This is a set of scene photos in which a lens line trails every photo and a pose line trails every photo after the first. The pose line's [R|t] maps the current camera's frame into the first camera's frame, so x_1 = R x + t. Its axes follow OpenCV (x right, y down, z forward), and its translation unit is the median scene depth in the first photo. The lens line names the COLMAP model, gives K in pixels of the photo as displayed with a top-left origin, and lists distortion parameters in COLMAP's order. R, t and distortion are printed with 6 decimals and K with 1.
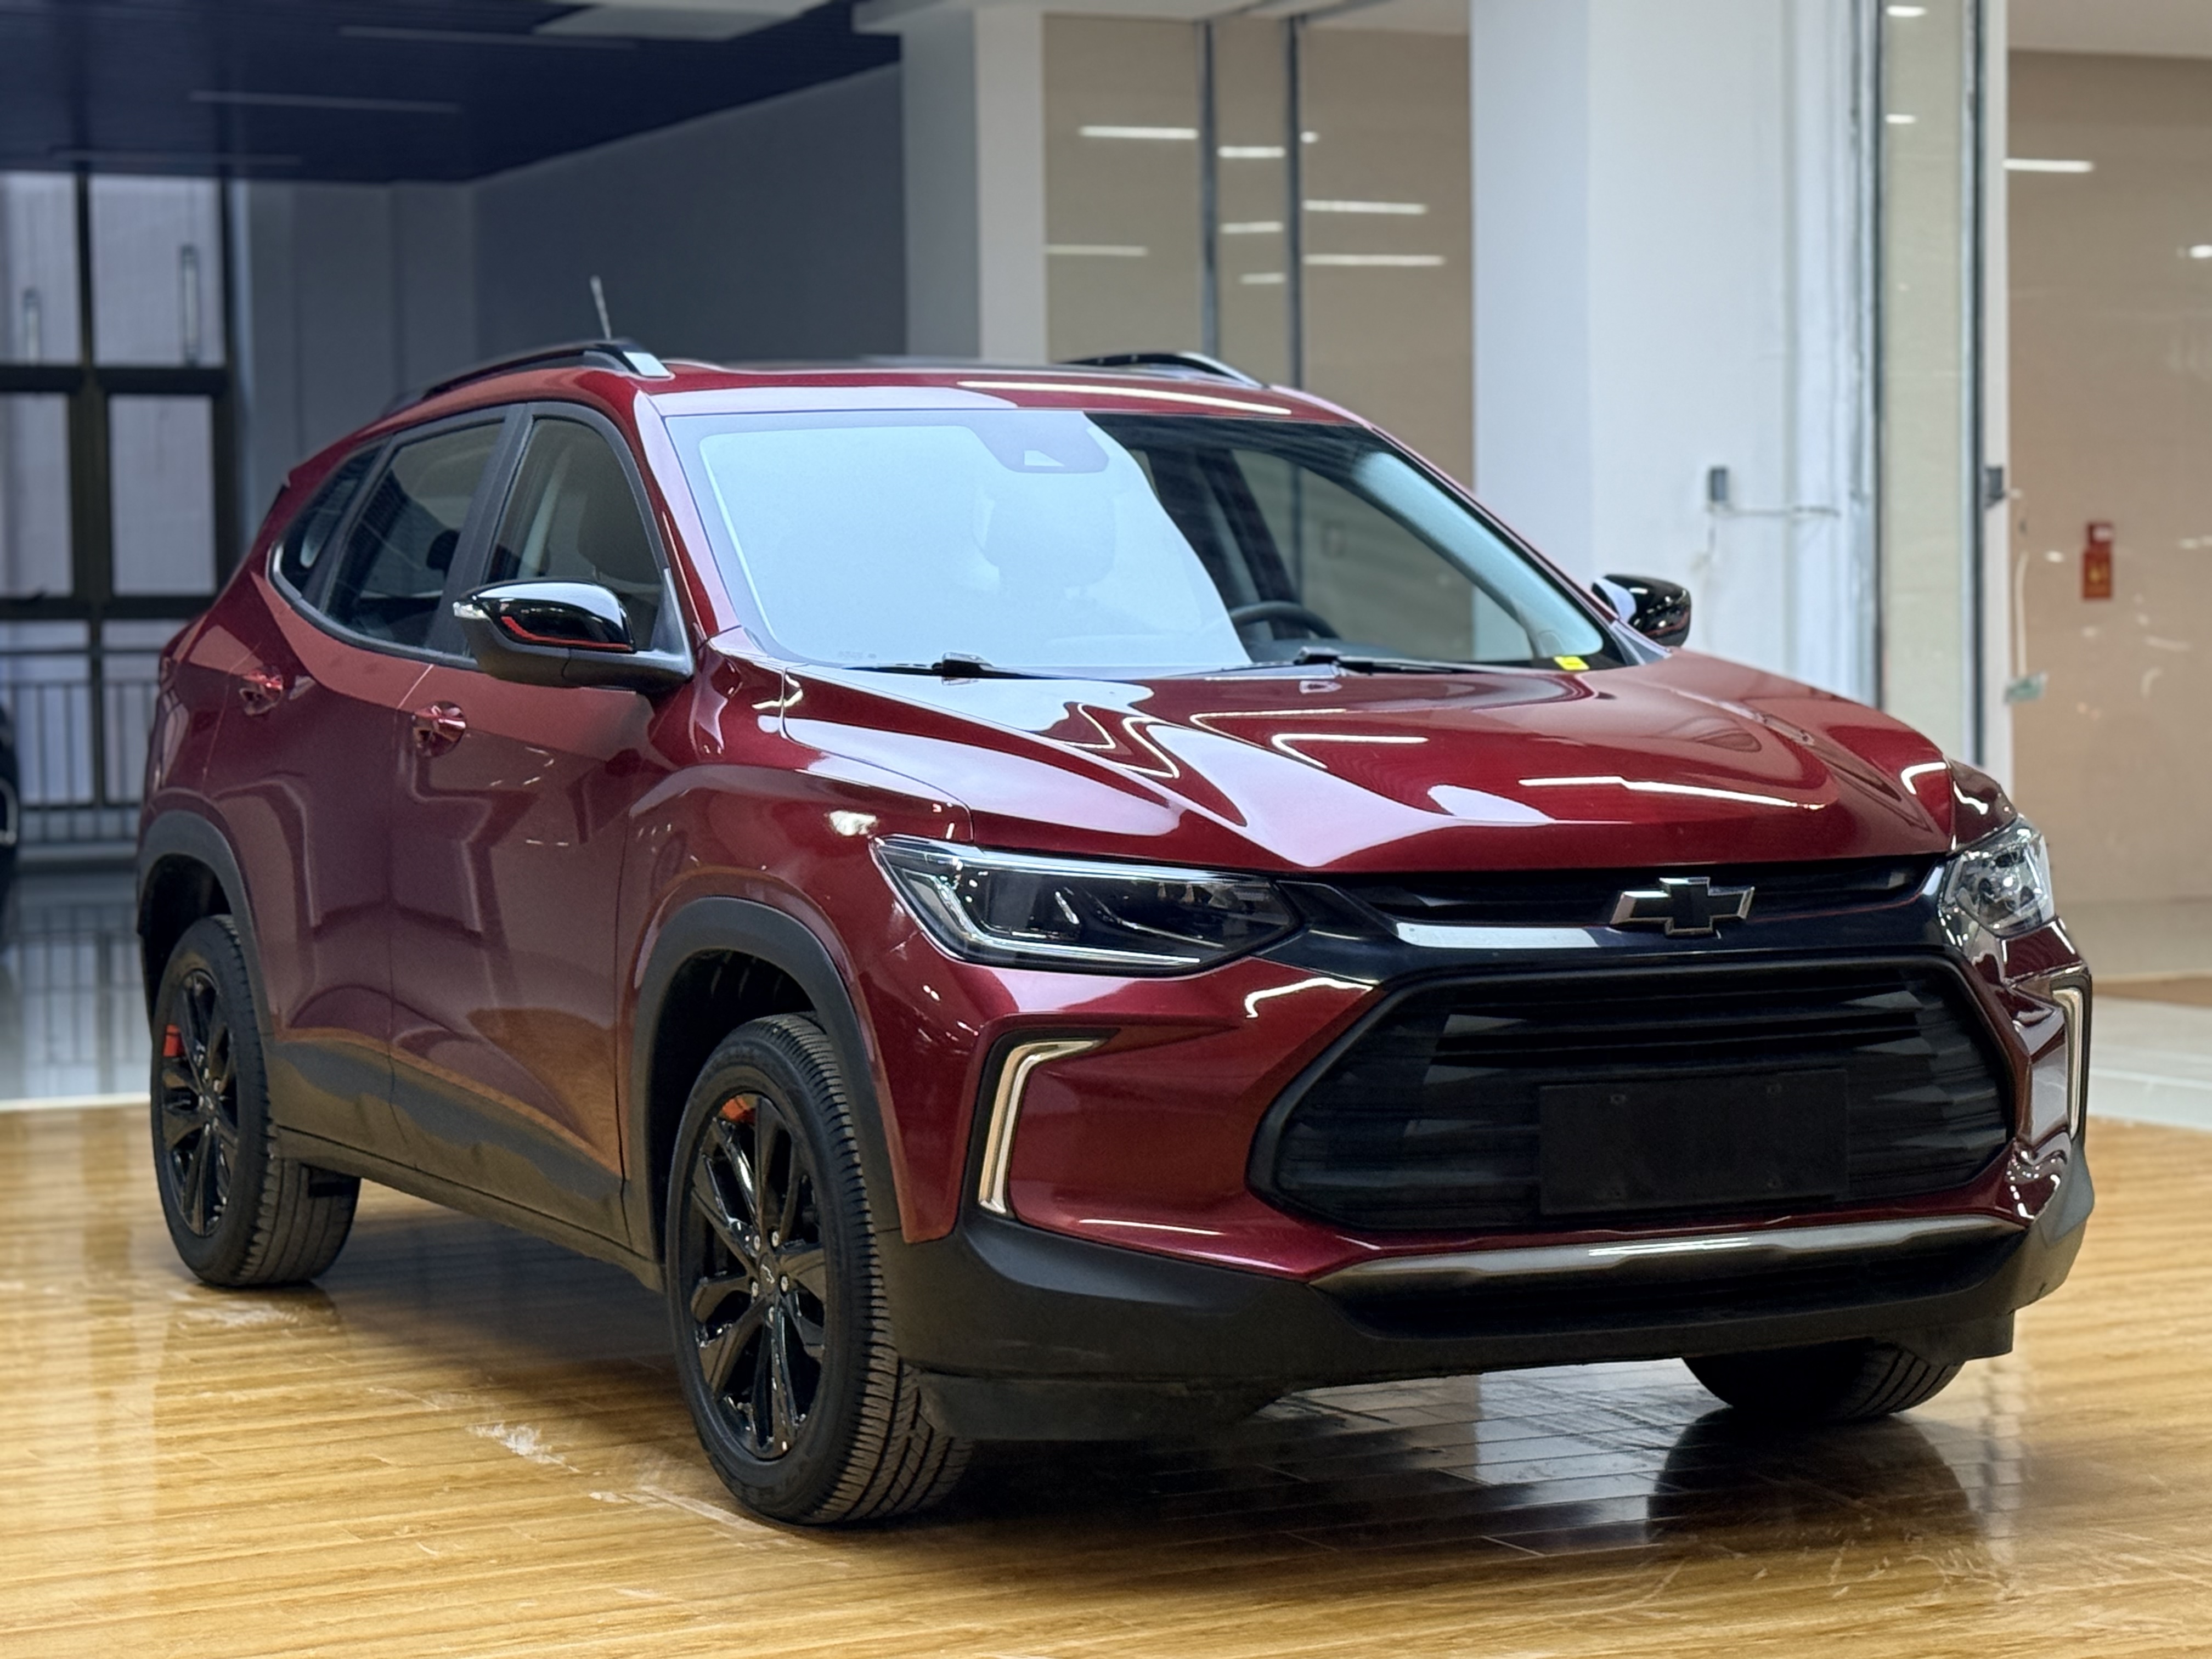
lens RADIAL K [[4711.4, 0, 1106.0], [0, 4711.4, 829.5], [0, 0, 1]] dist [0.108407, 0.676914]
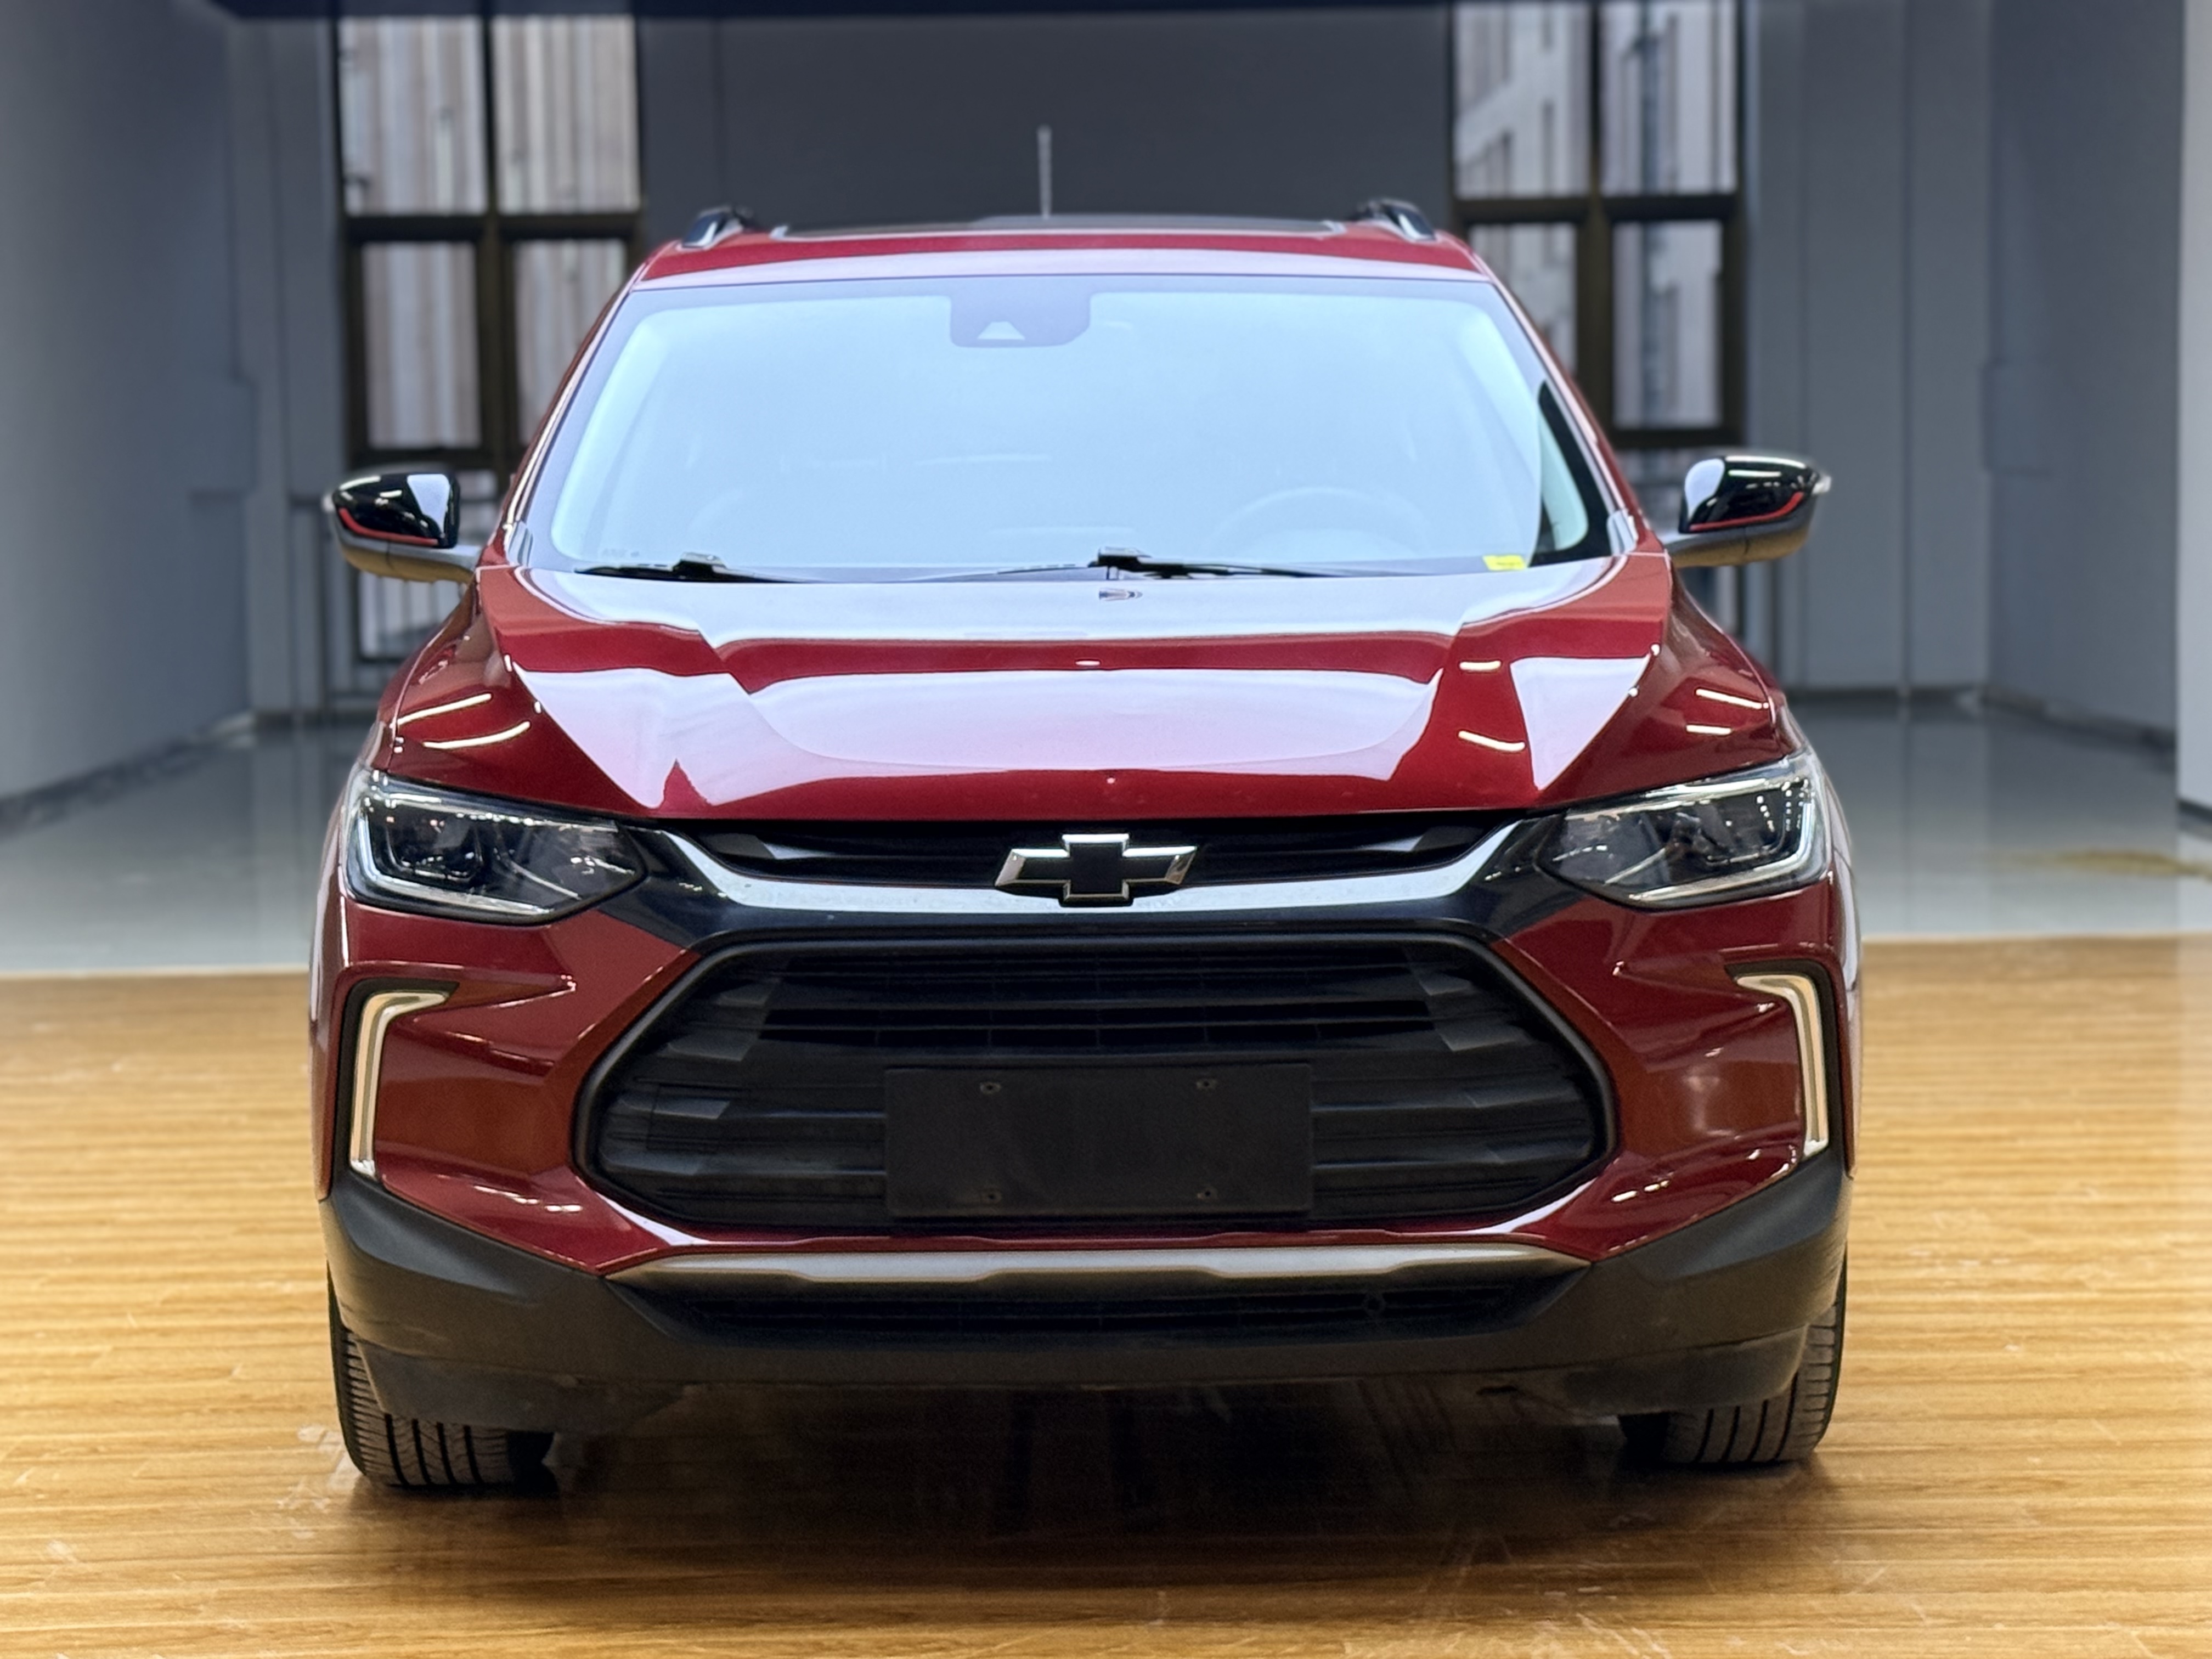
lens RADIAL K [[4711.4, 0, 1106.0], [0, 4711.4, 829.5], [0, 0, 1]] dist [0.108407, 0.676914]
pose [[0.900244, 0.032939, -0.434138, 0.497227], [-0.015143, 0.998900, 0.044387, -0.028799], [0.435122, -0.033385, 0.899752, 0.230345]]
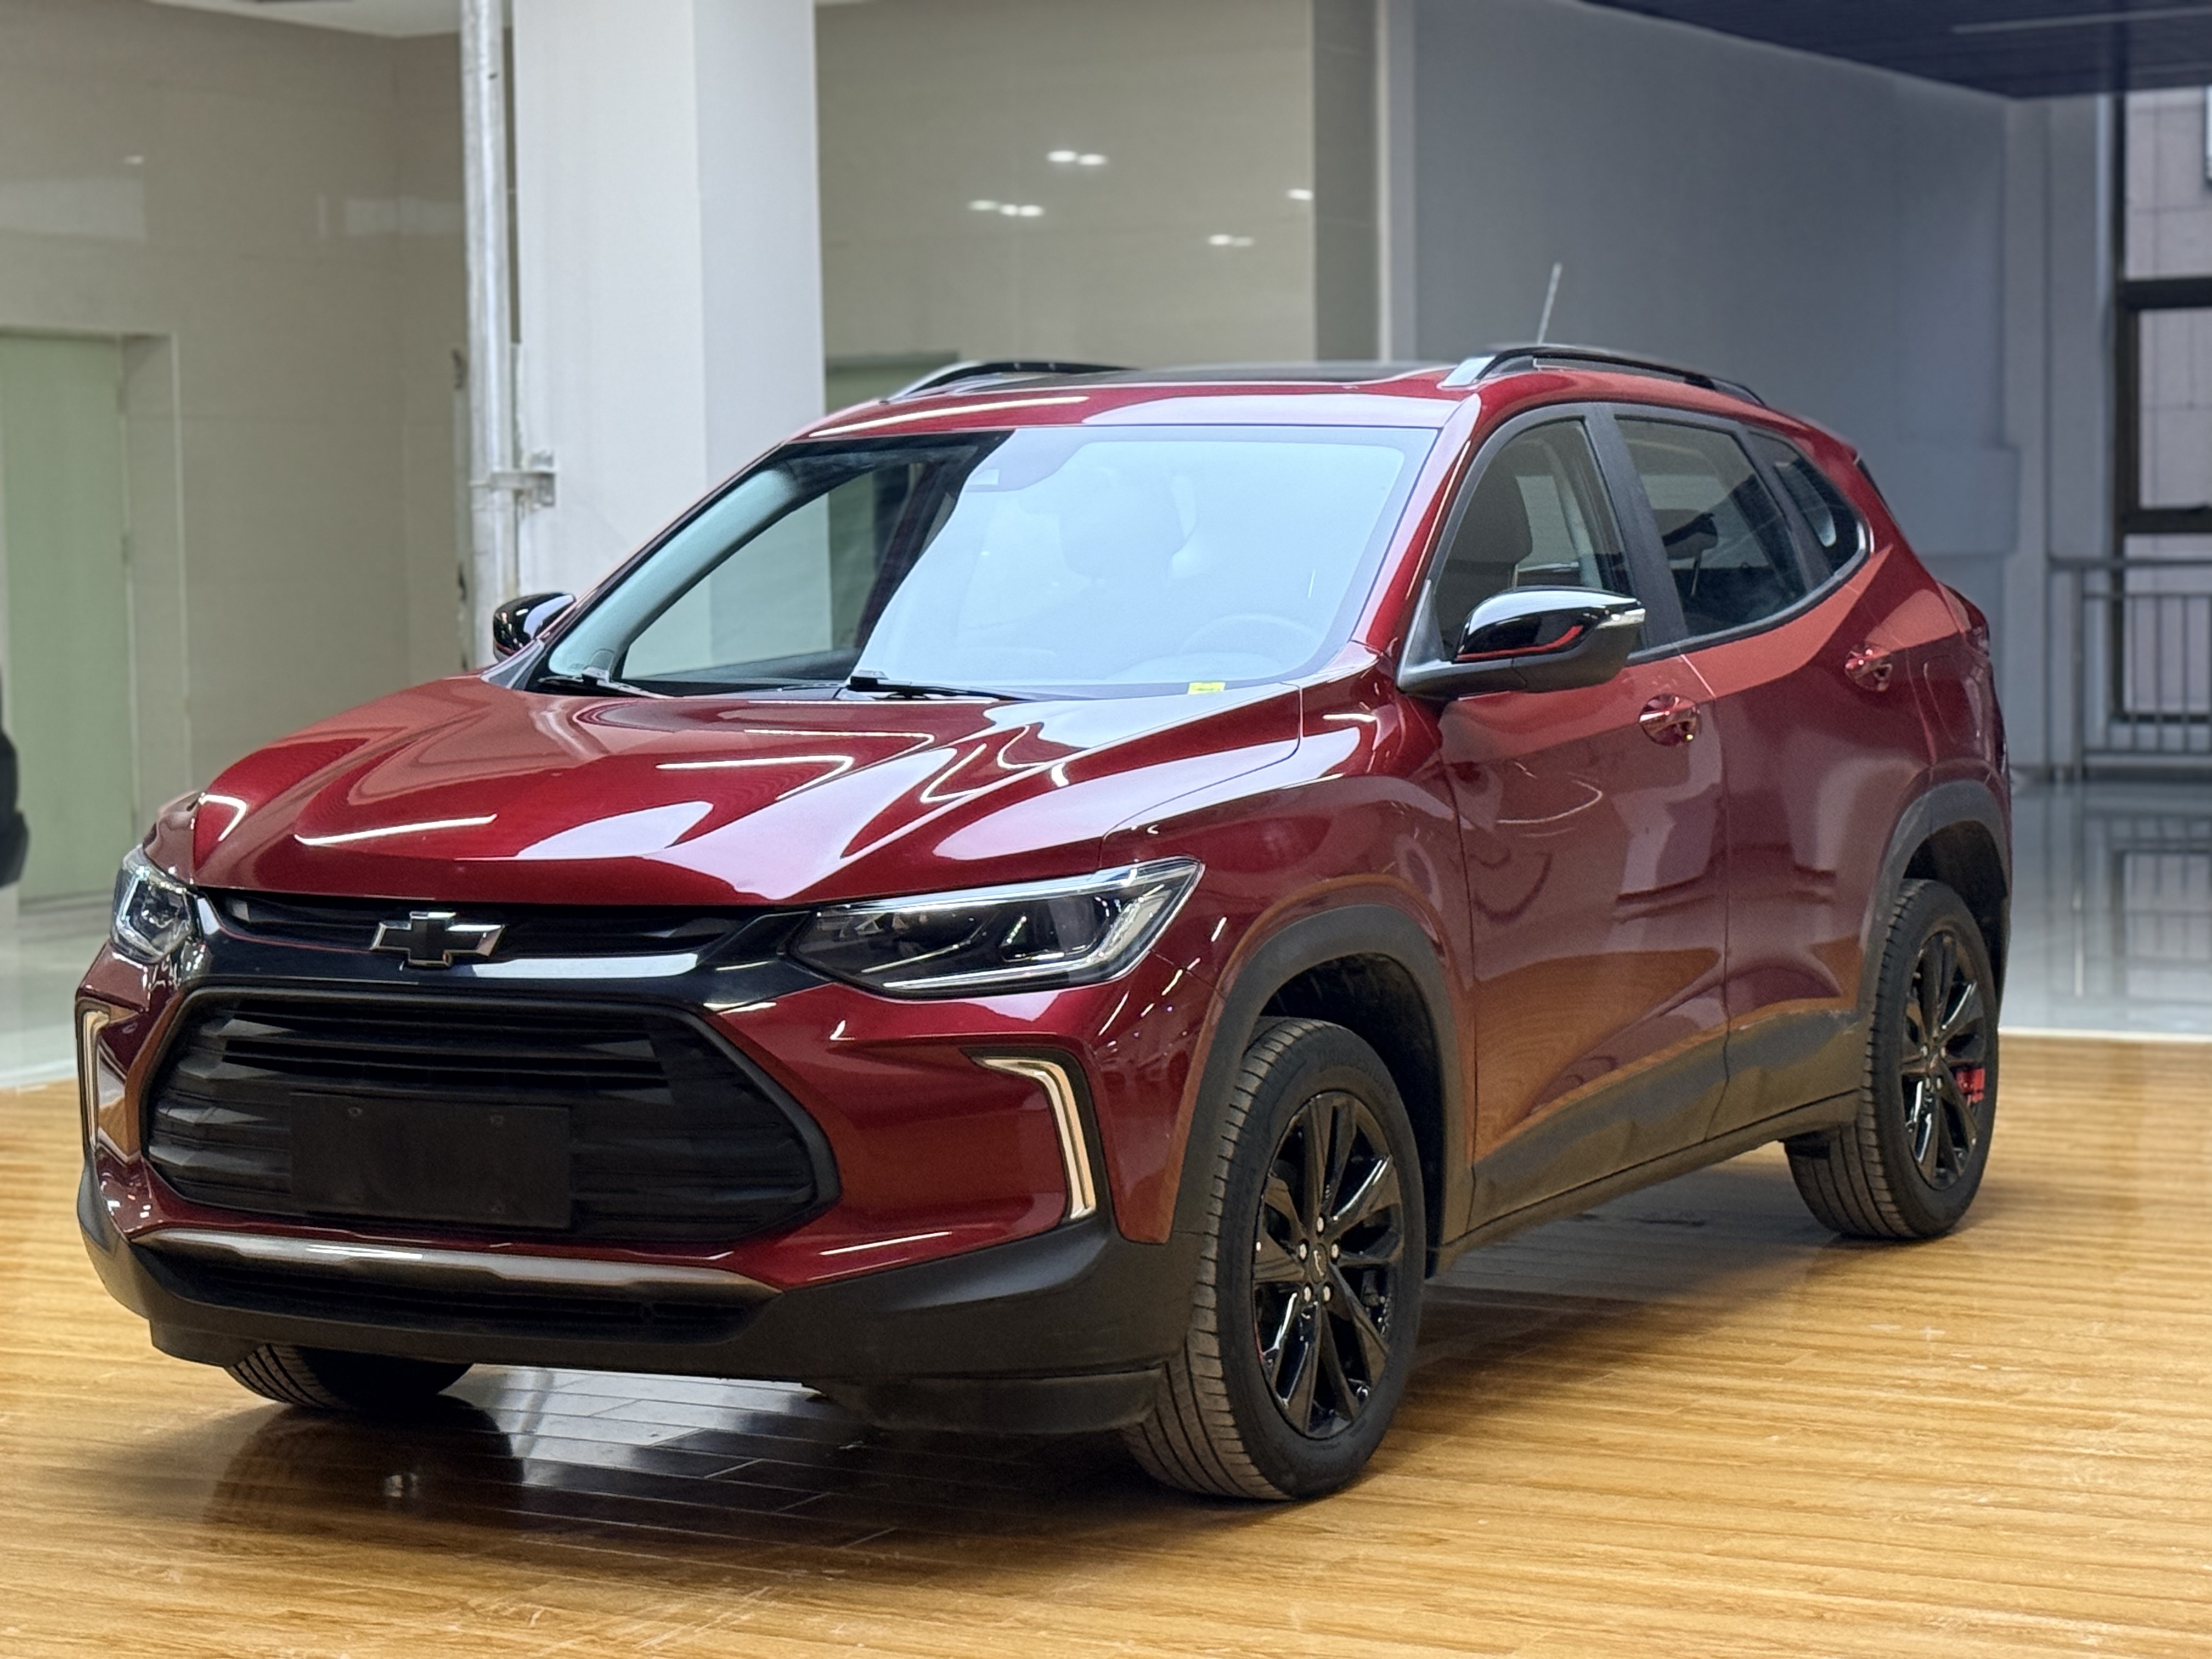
lens RADIAL K [[4711.4, 0, 1106.0], [0, 4711.4, 829.5], [0, 0, 1]] dist [0.108407, 0.676914]
pose [[0.577351, 0.064403, -0.813952, 1.072396], [-0.028390, 0.997865, 0.058817, -0.074844], [0.816003, -0.010850, 0.577946, 0.512066]]
